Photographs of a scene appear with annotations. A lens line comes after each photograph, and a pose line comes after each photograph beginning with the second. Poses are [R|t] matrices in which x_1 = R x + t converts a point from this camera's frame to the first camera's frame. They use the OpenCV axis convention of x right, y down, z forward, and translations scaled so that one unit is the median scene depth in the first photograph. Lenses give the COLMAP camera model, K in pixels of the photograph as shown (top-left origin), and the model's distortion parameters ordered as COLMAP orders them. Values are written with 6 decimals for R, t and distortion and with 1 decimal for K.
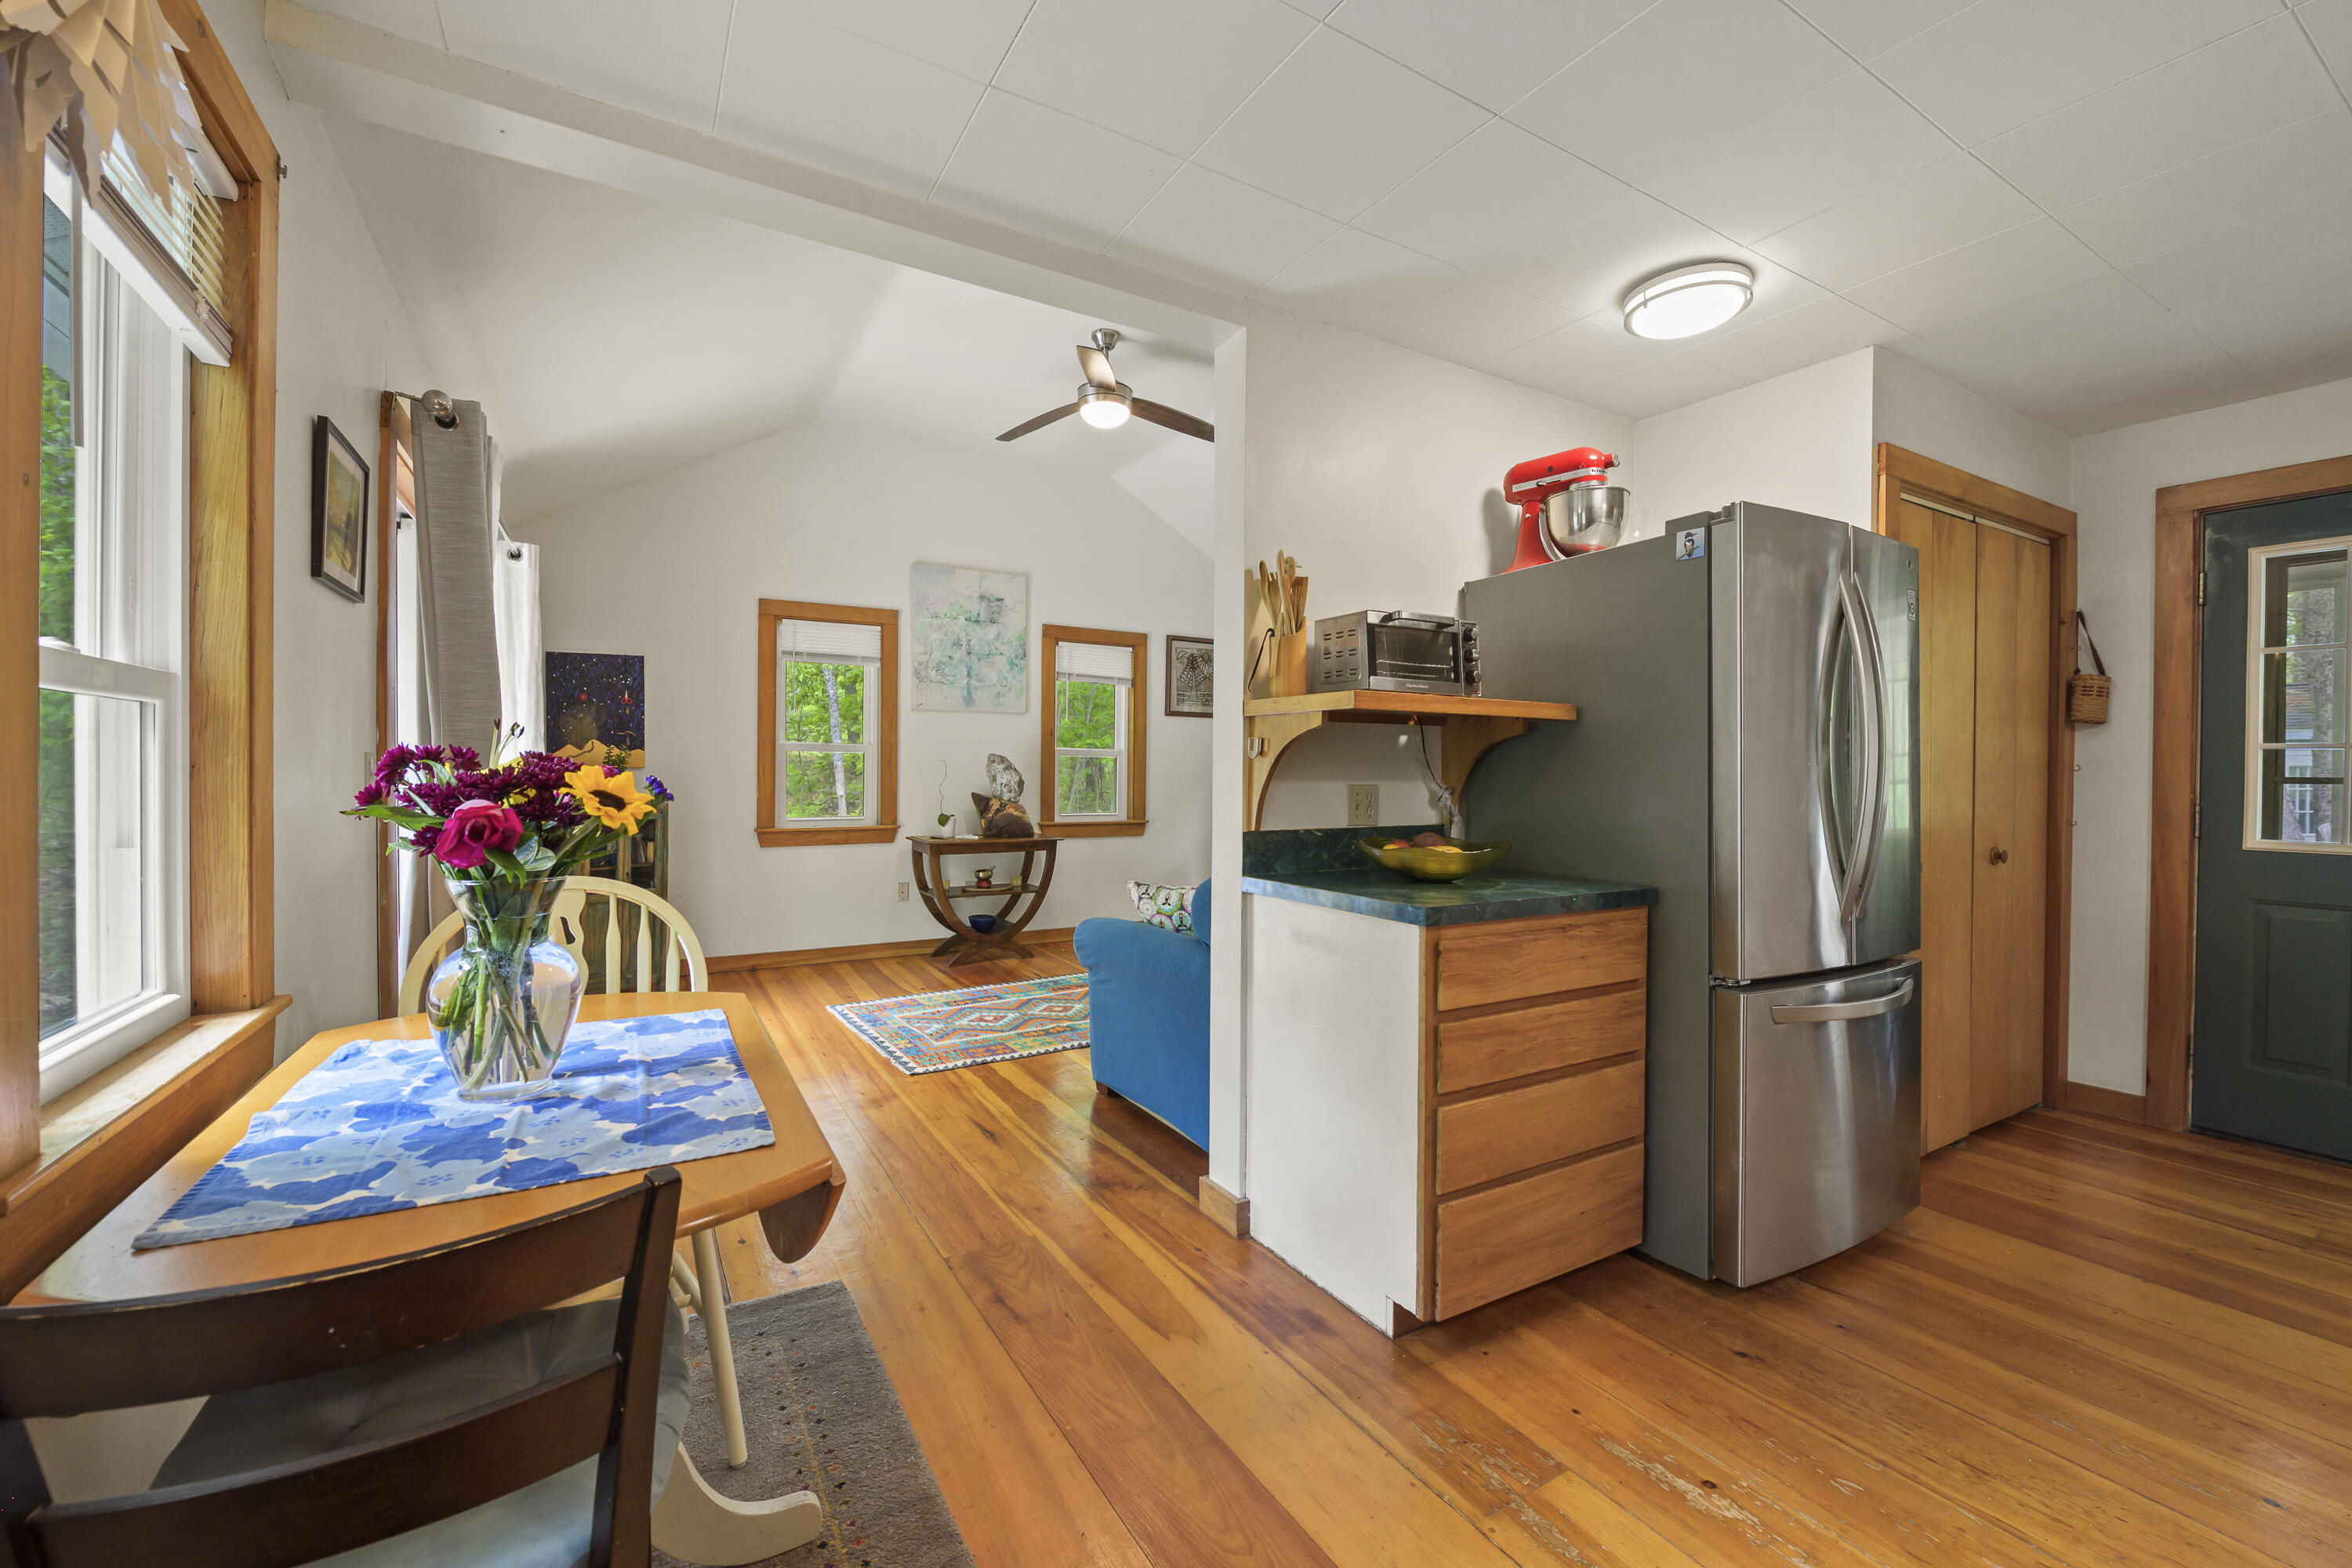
lens RADIAL K [[922.6, 0, 1180.1], [0, 922.6, 777.8], [0, 0, 1]] dist [-0.001628, 0.000002]
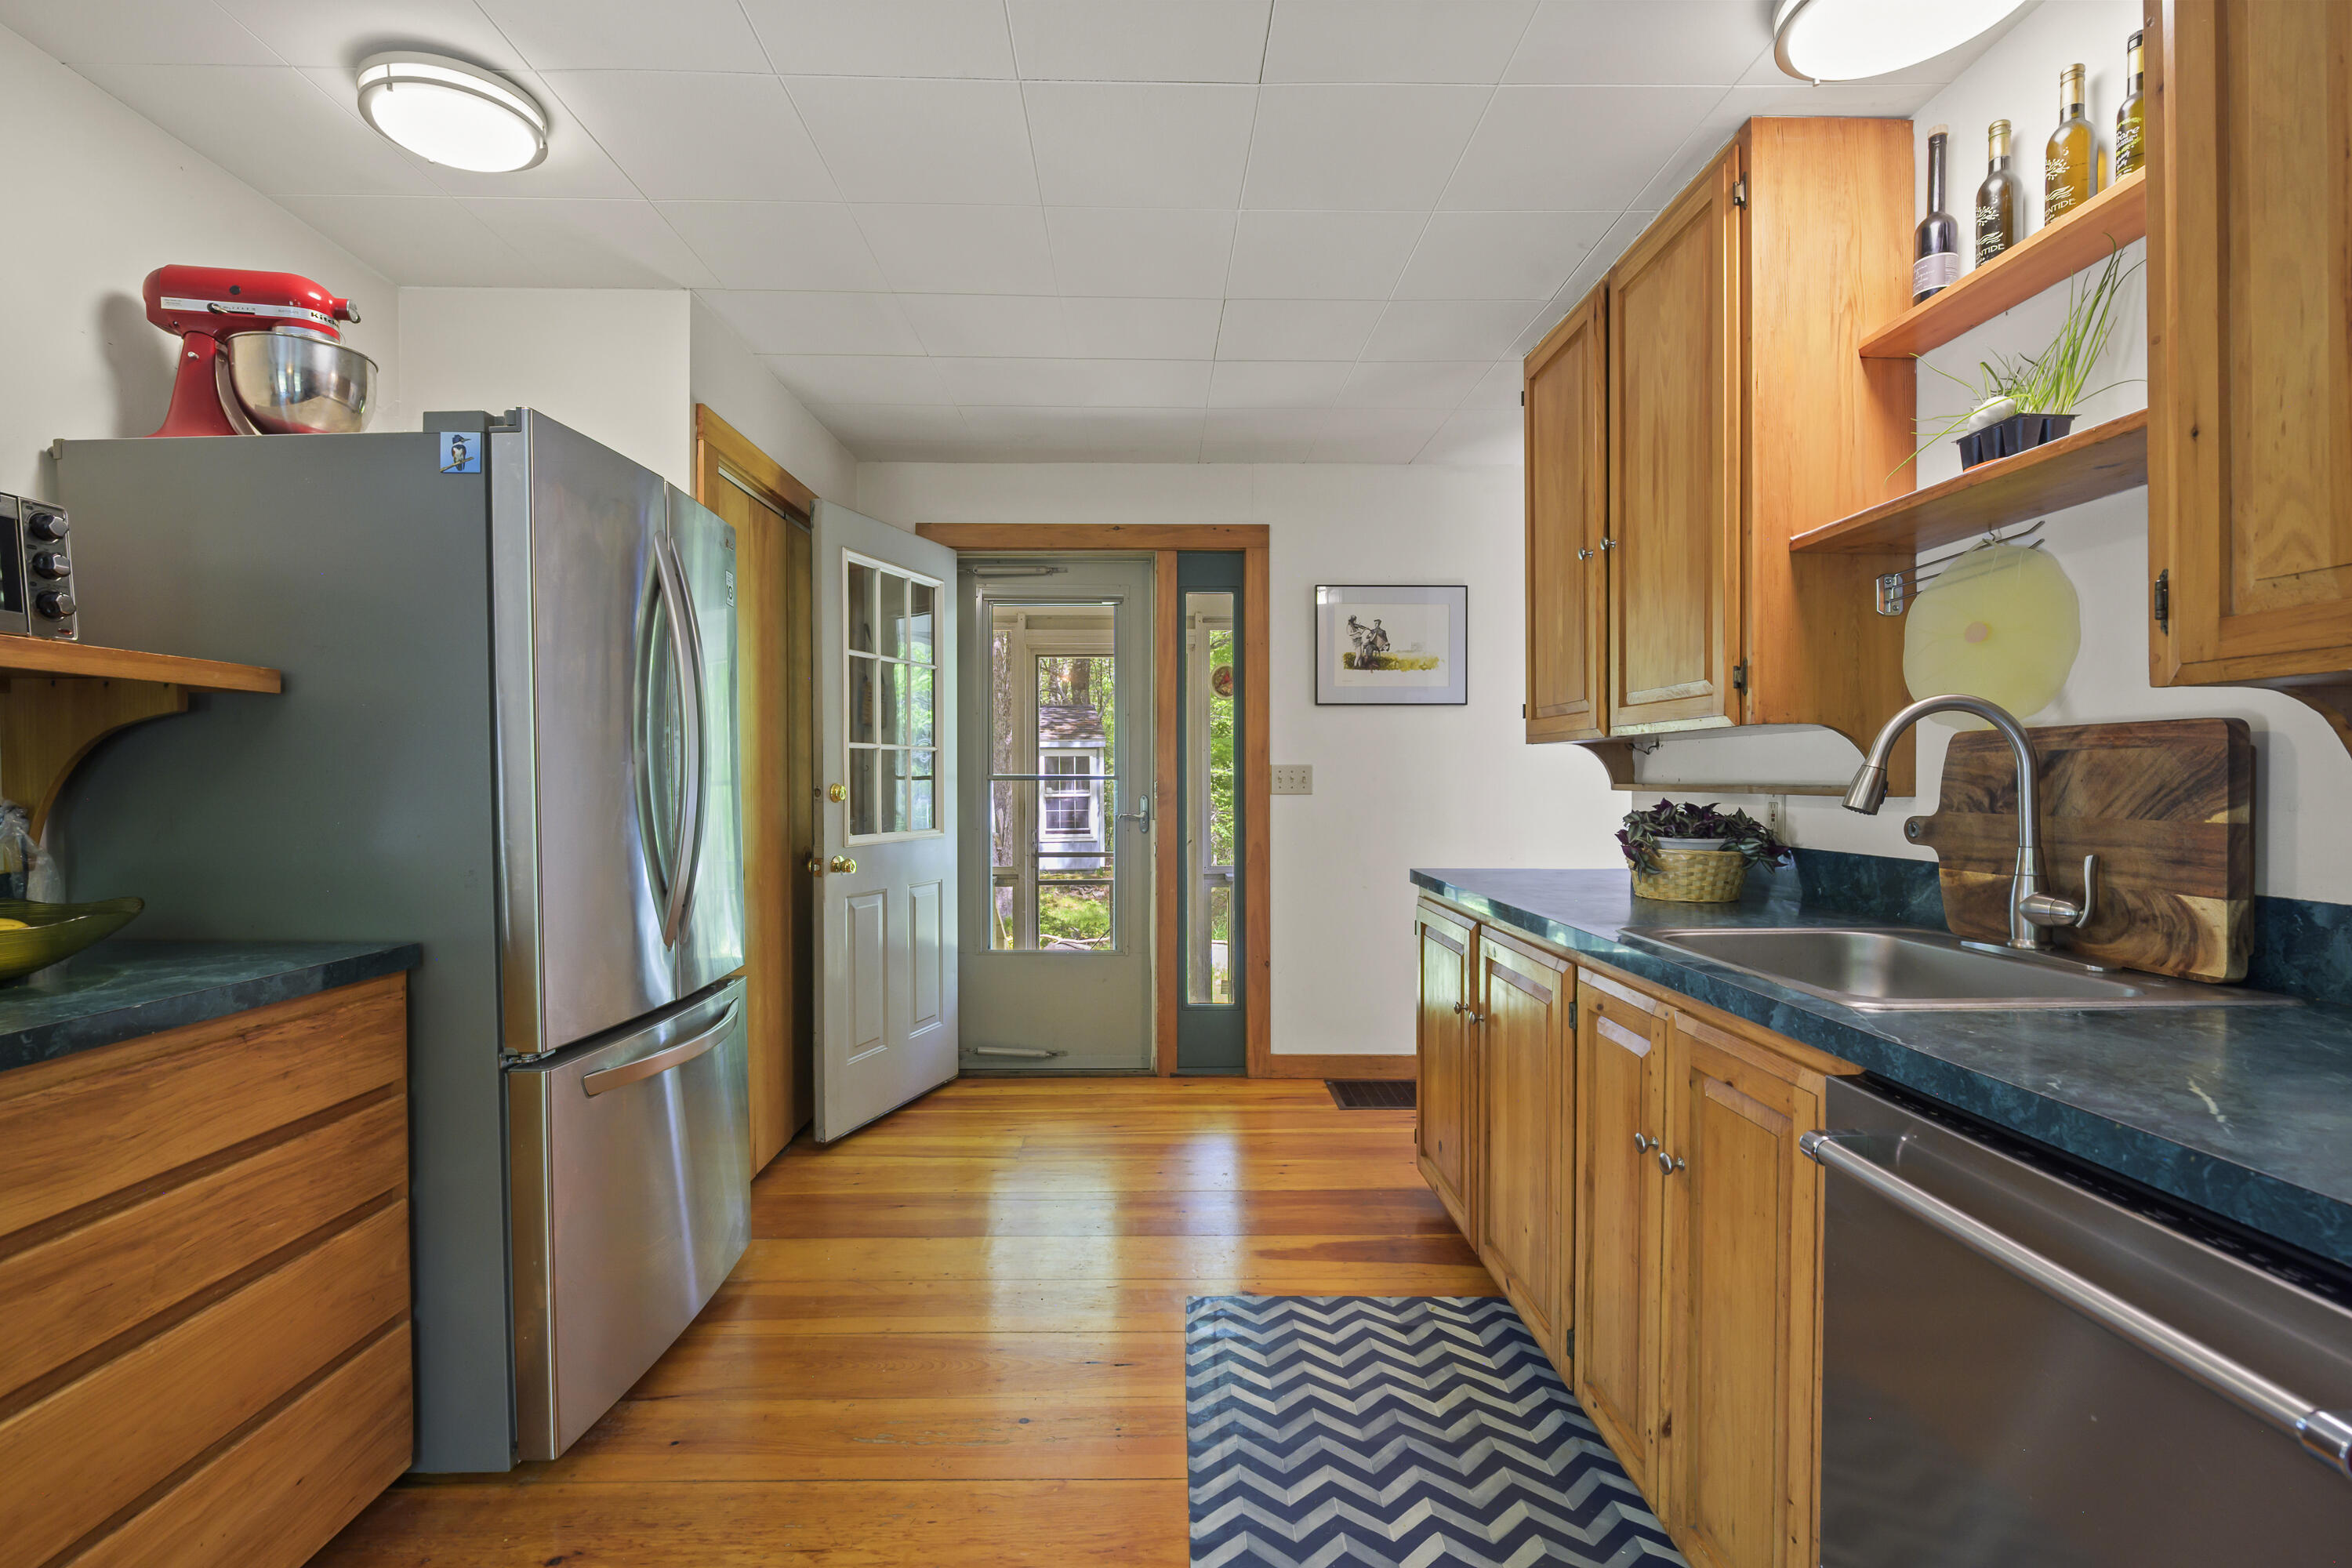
lens RADIAL K [[1029.1, 0, 1176.0], [0, 1029.1, 784.0], [0, 0, 1]] dist [-0.011275, -0.001084]
pose [[0.481497, -0.019024, 0.876241, 0.123475], [0.014720, 0.999799, 0.013618, -0.000717], [-0.876324, 0.006341, 0.481680, 0.139561]]
